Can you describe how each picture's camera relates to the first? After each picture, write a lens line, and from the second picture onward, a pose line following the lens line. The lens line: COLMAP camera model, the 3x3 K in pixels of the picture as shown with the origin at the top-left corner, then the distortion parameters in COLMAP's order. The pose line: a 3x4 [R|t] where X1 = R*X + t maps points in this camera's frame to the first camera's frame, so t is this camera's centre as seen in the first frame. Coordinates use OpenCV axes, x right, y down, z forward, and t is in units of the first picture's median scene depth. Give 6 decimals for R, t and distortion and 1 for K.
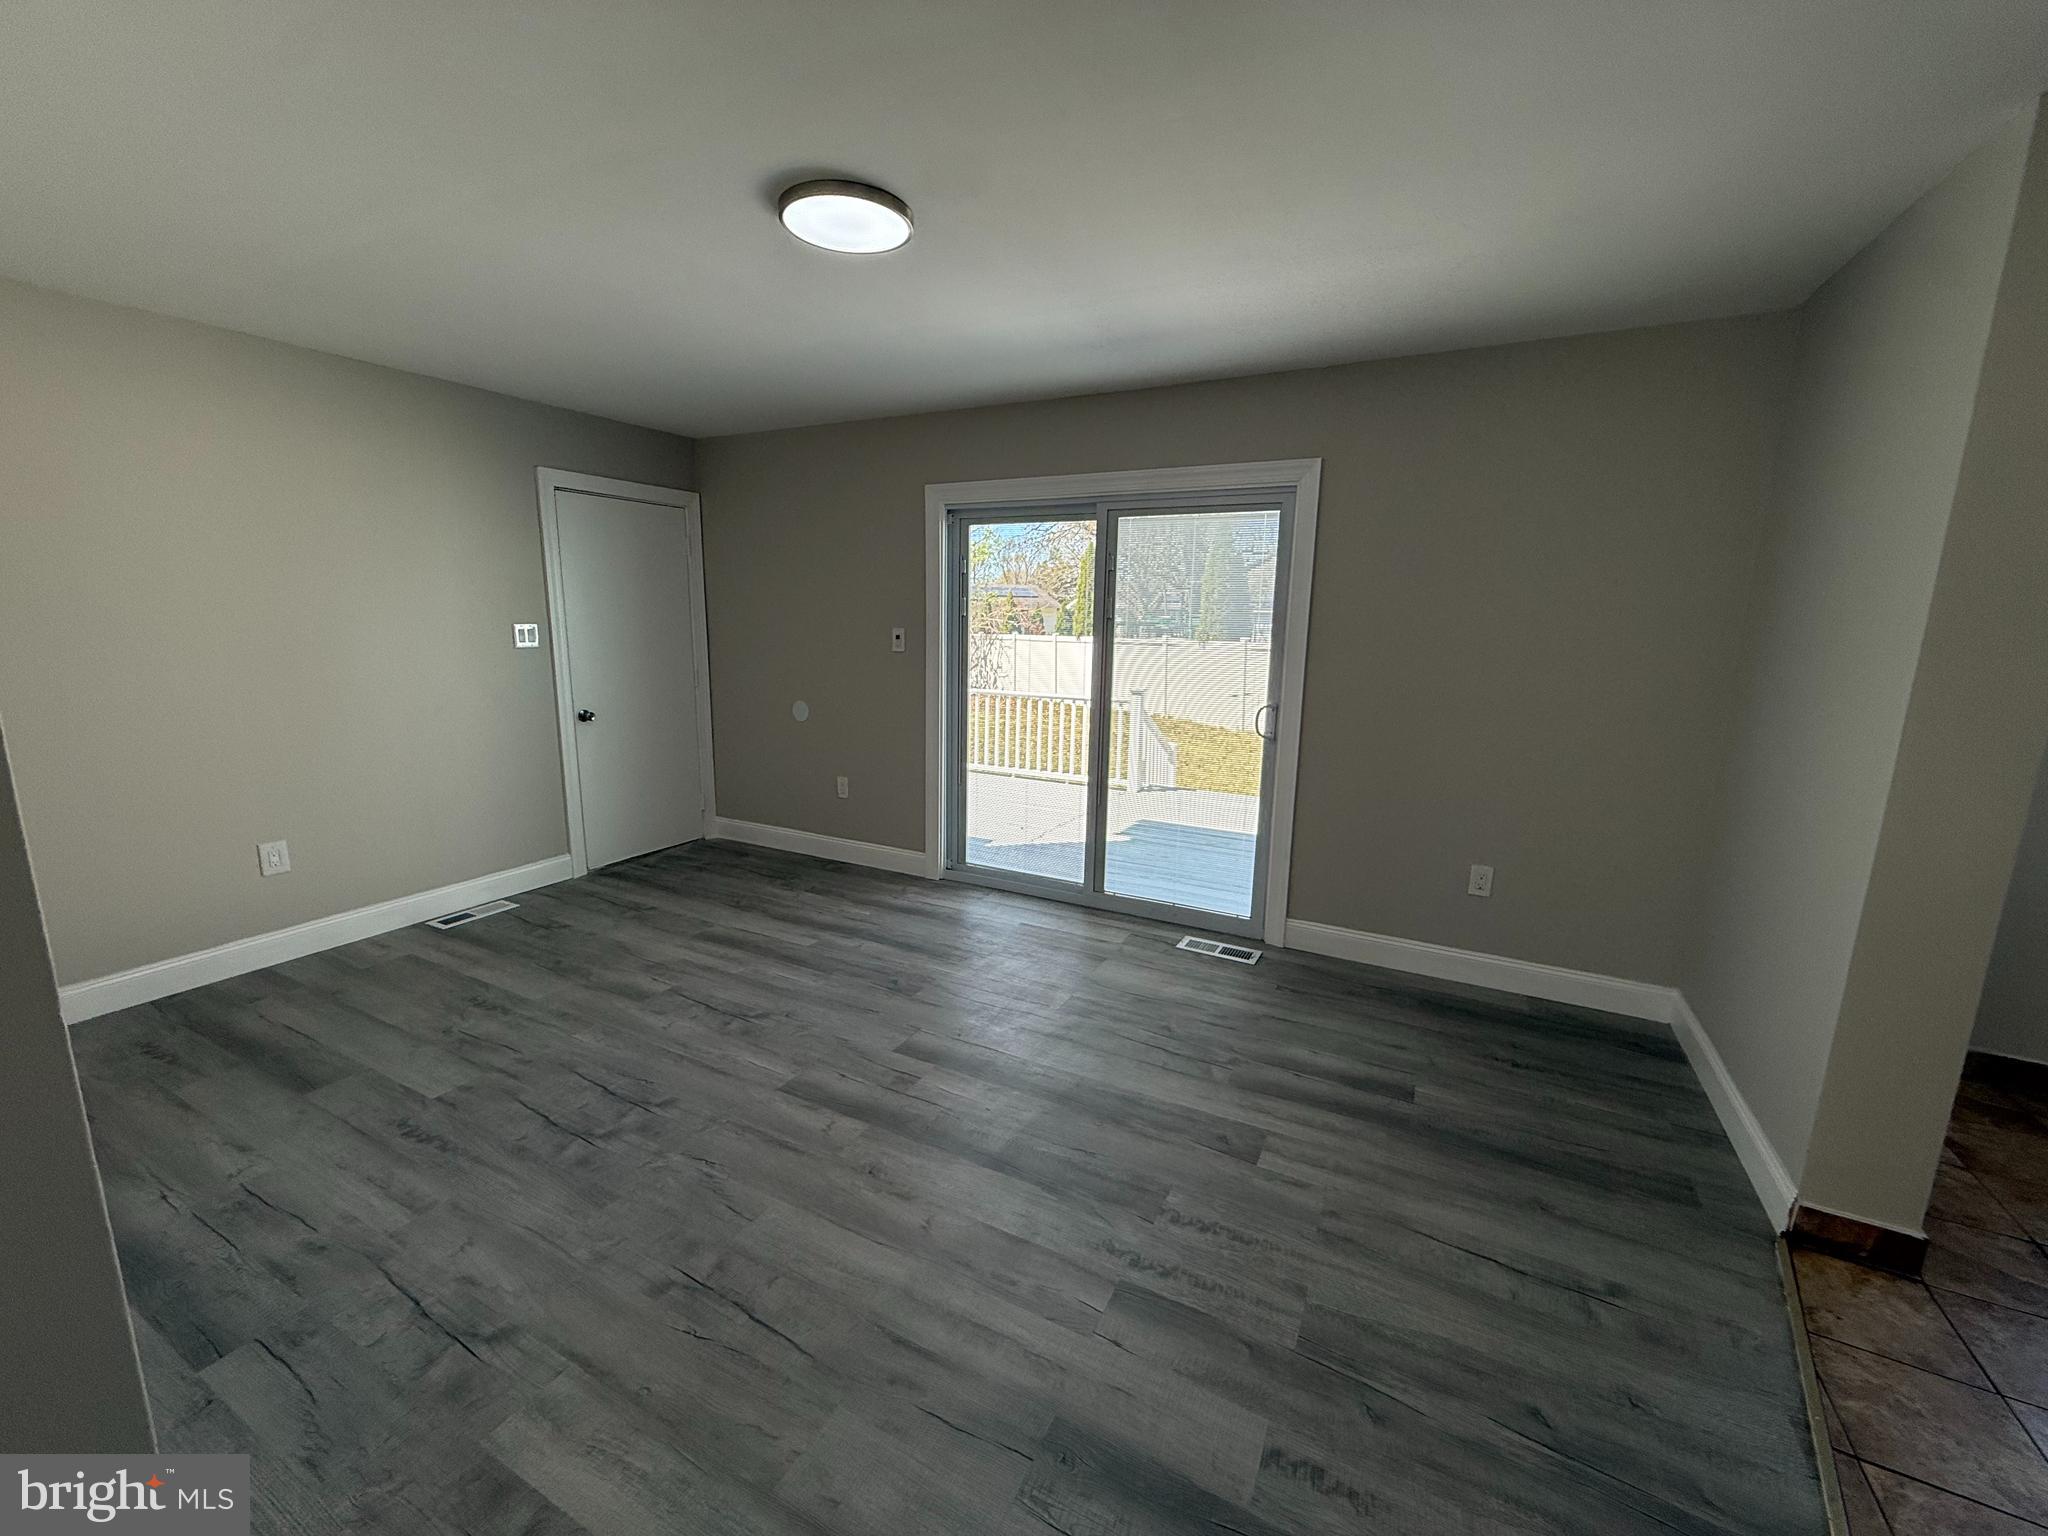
lens RADIAL K [[818.0, 0, 1021.6], [0, 818.0, 763.0], [0, 0, 1]] dist [-0.000305, 0.001072]
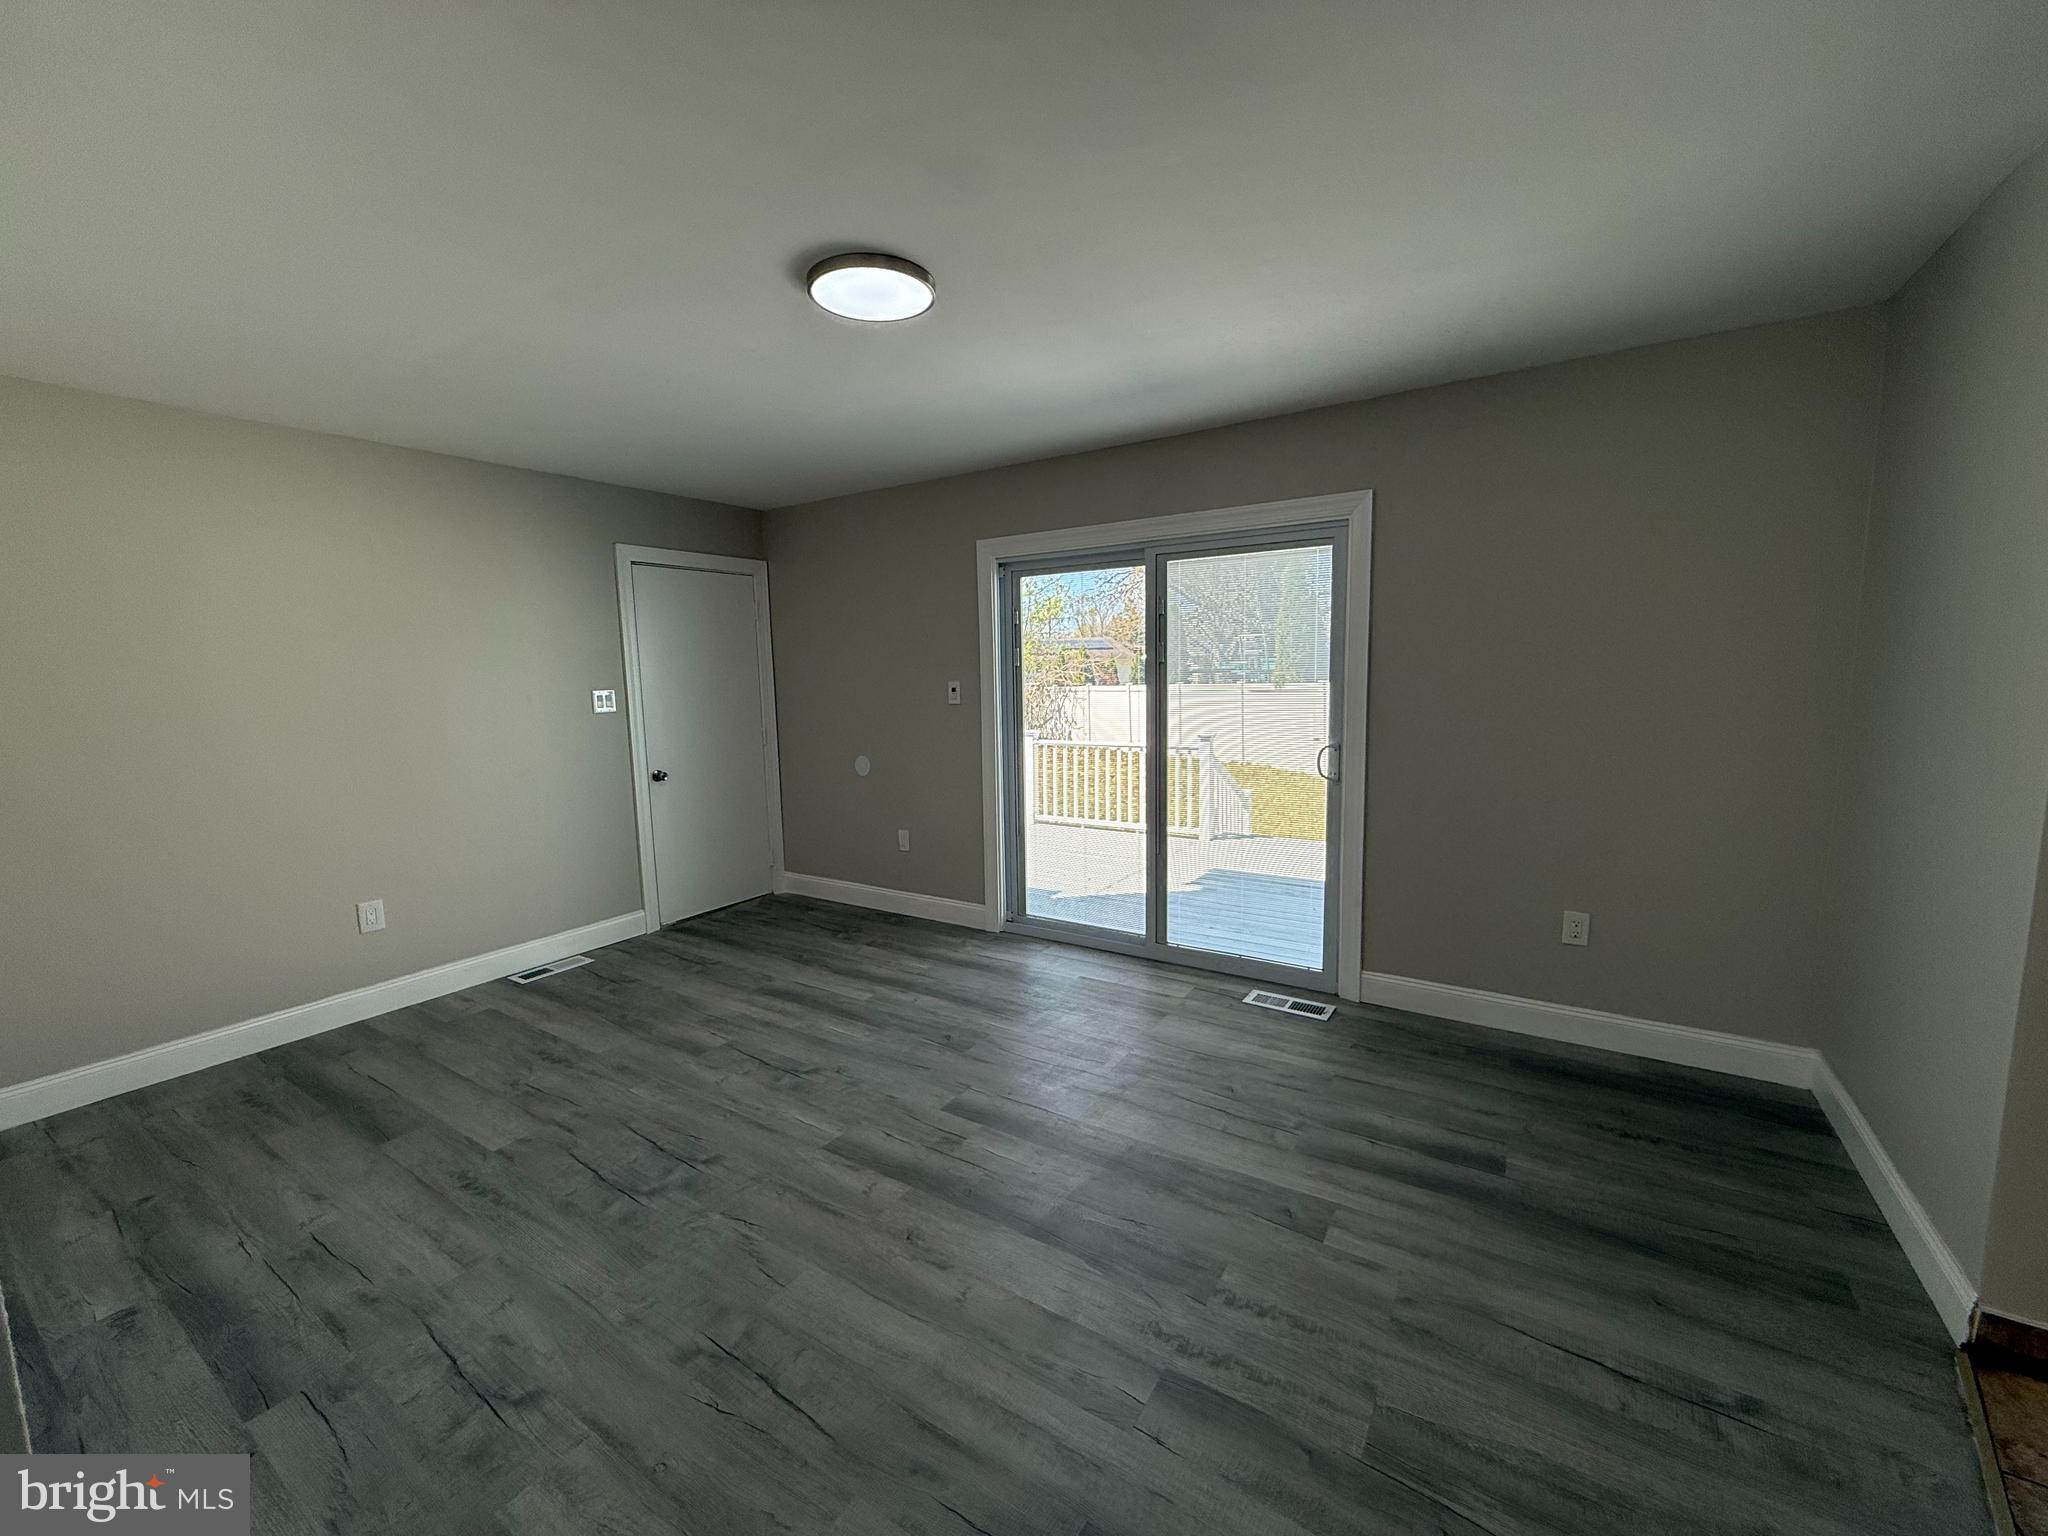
lens RADIAL K [[818.0, 0, 1021.4], [0, 818.0, 761.8], [0, 0, 1]] dist [-0.000305, 0.001072]
pose [[0.994783, -0.028216, -0.098034, 0.048950], [0.021683, 0.997513, -0.067070, 0.007582], [0.099682, 0.064594, 0.992920, 0.018871]]
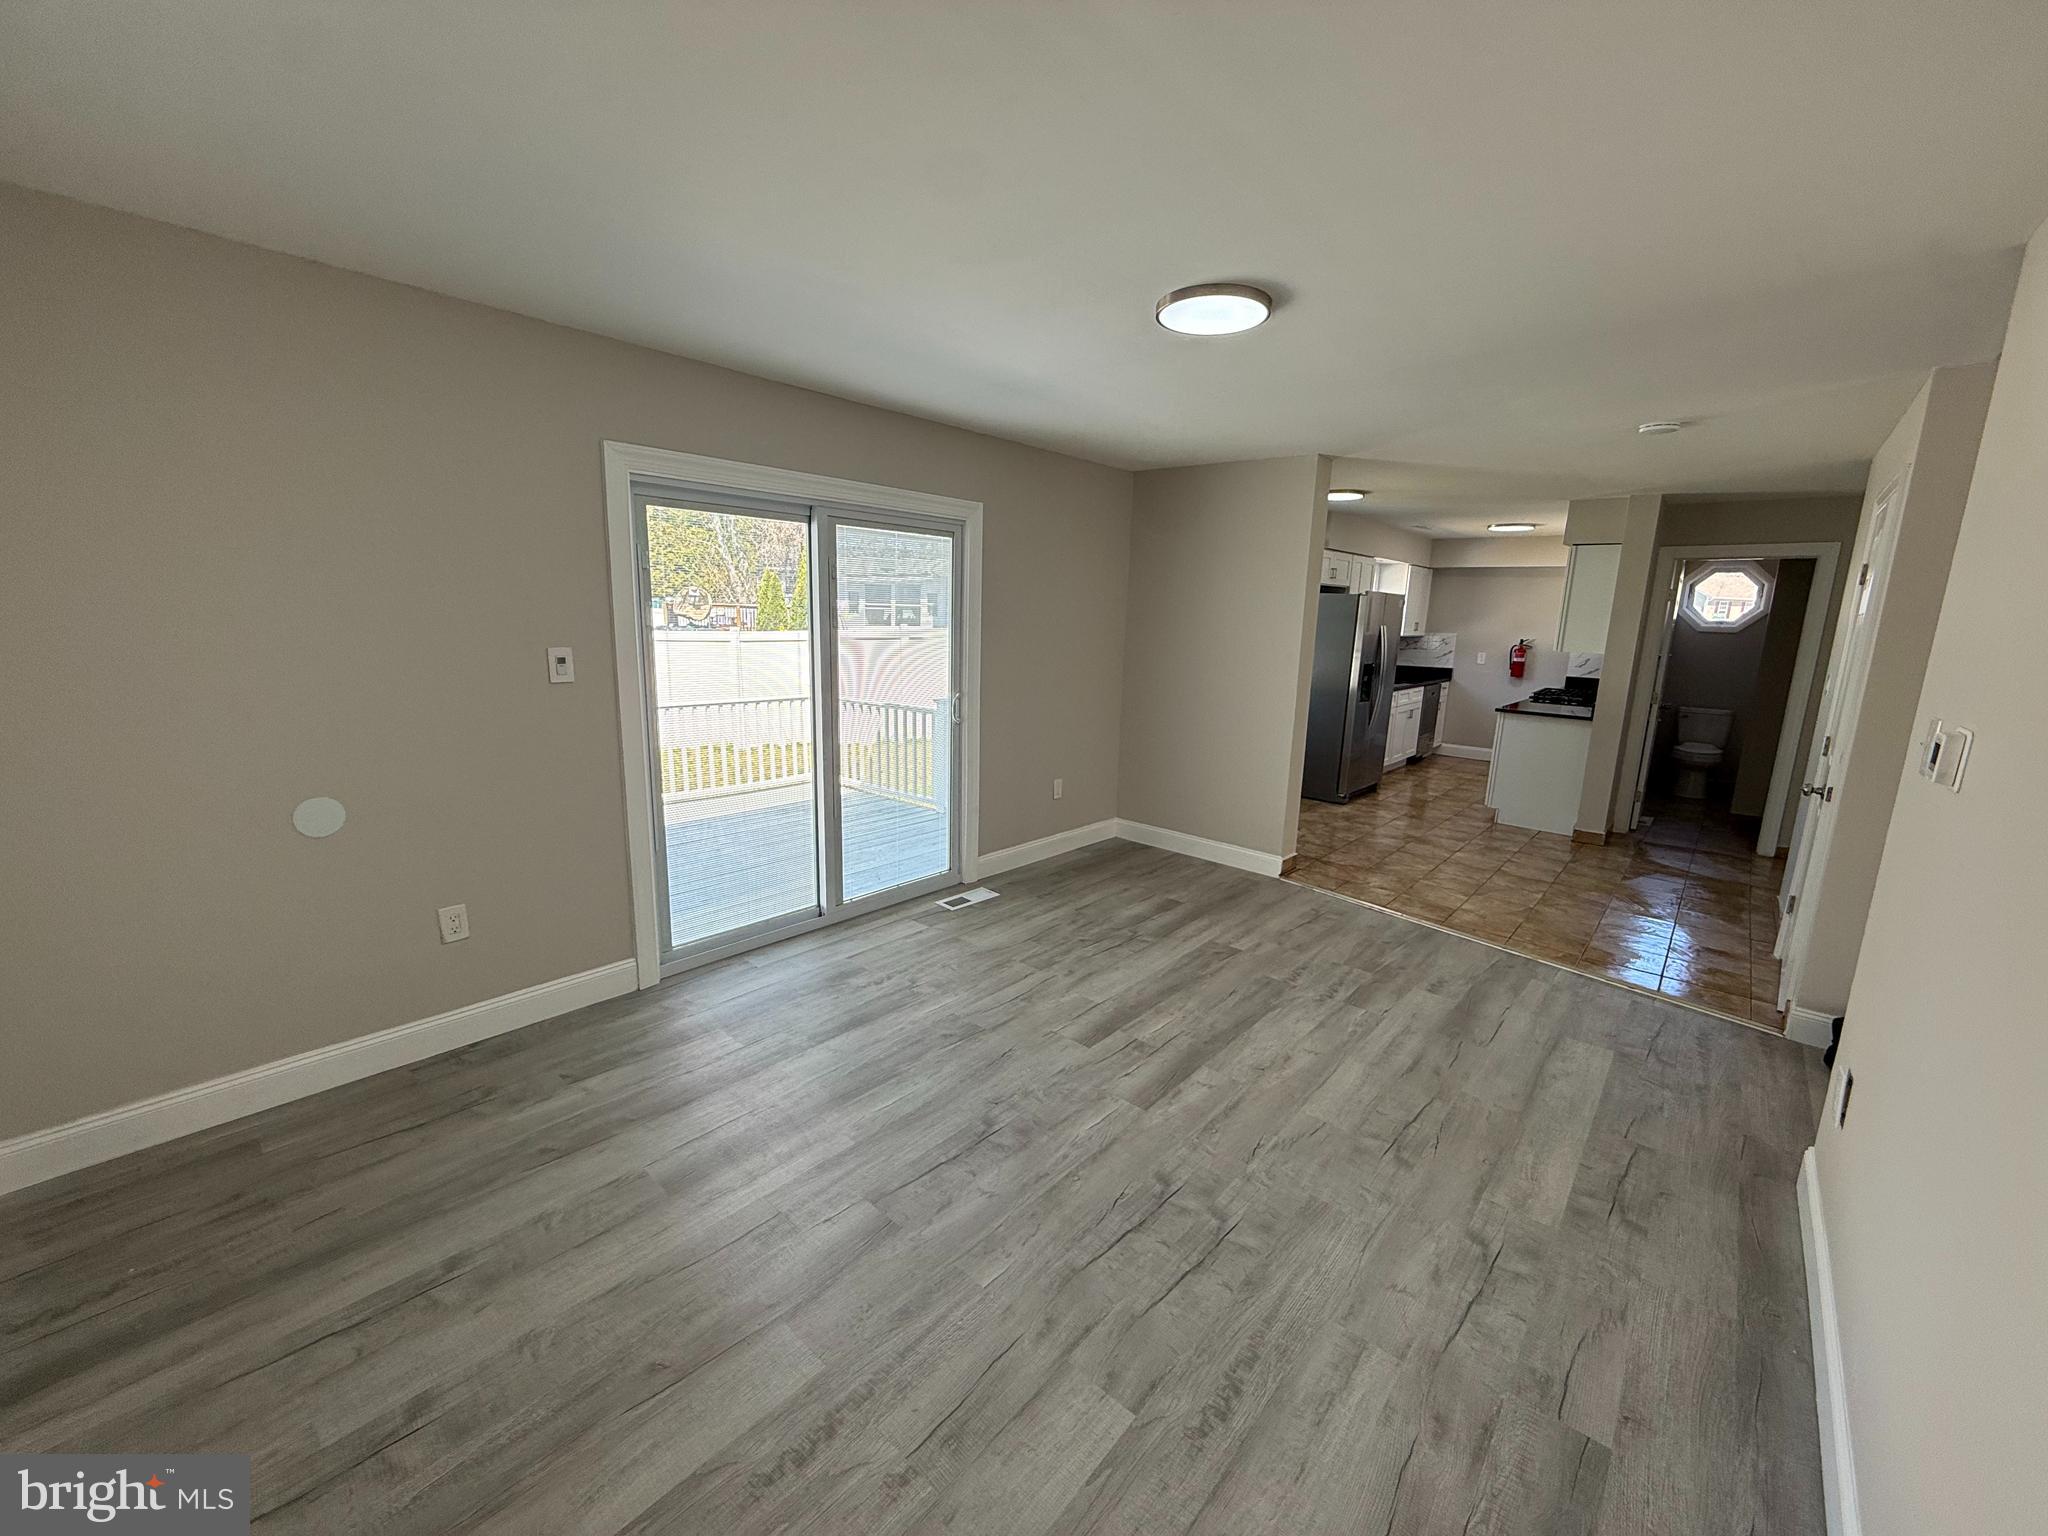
lens RADIAL K [[818.0, 0, 1019.1], [0, 818.0, 762.7], [0, 0, 1]] dist [-0.000305, 0.001072]
pose [[0.238180, -0.187355, 0.952979, -1.222838], [0.150512, 0.976483, 0.154358, -0.206564], [-0.959488, 0.106670, 0.260778, 0.833641]]
